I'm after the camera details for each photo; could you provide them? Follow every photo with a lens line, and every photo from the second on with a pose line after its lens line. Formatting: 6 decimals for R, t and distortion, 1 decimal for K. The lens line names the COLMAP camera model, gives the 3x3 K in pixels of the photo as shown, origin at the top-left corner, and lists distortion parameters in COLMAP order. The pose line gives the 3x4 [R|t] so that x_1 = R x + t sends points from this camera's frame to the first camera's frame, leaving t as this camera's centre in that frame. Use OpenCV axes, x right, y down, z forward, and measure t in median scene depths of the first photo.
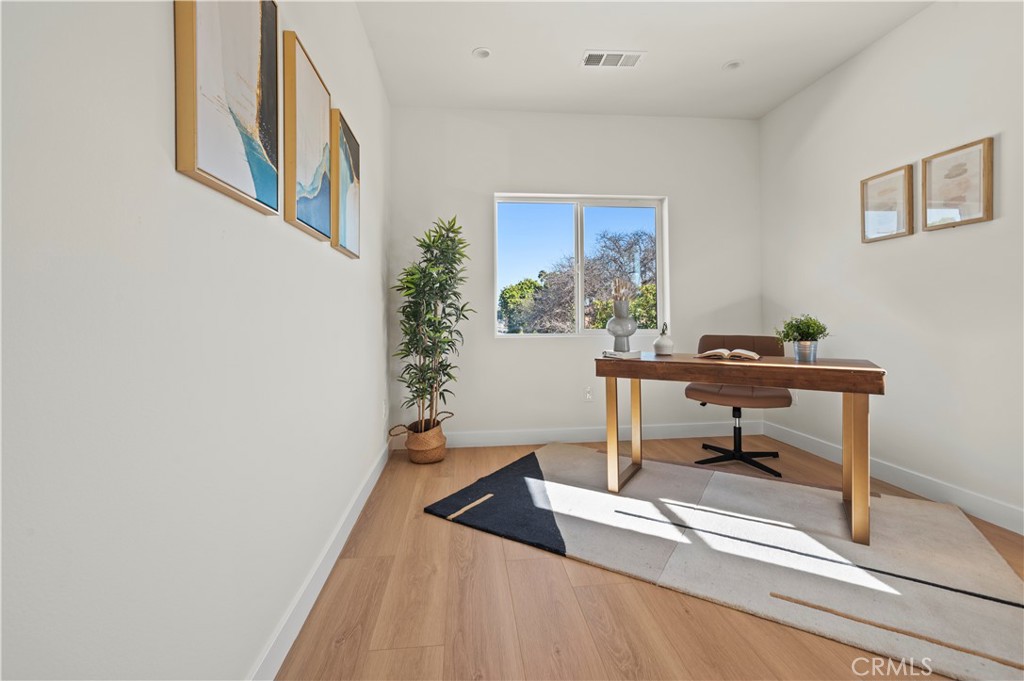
lens RADIAL K [[456.3, 0, 518.7], [0, 456.3, 344.2], [0, 0, 1]] dist [-0.000575, 0.000372]
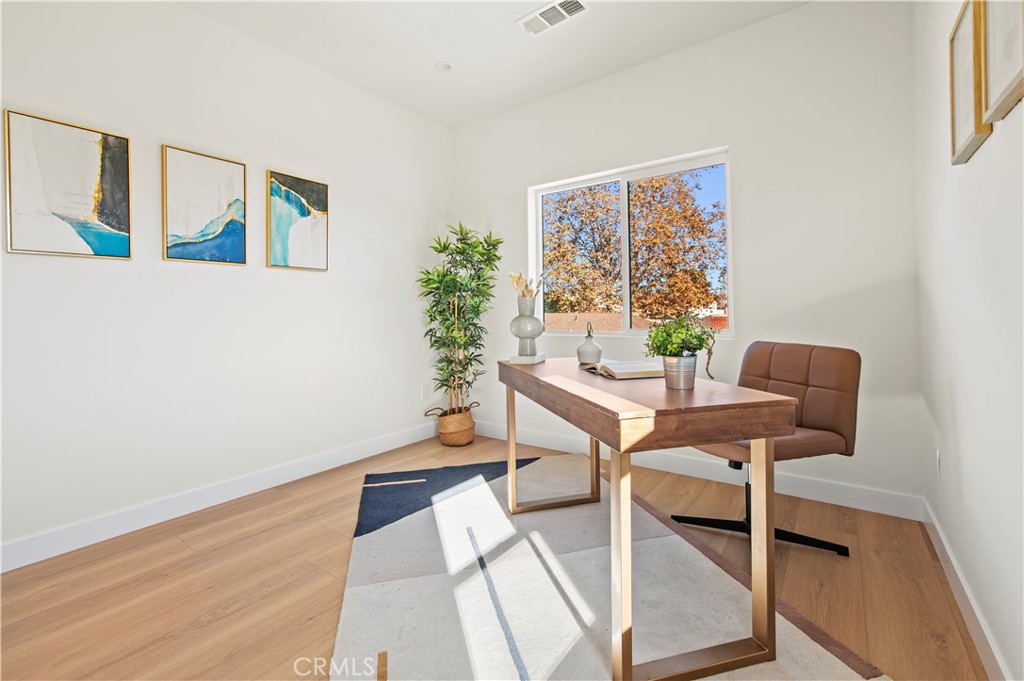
lens RADIAL K [[450.6, 0, 508.1], [0, 450.6, 347.6], [0, 0, 1]] dist [-0.000948, -0.000082]
pose [[0.729224, 0.049302, -0.682496, 0.914086], [-0.032171, 0.998768, 0.037776, -0.036254], [0.683518, -0.005591, 0.729912, 0.403031]]
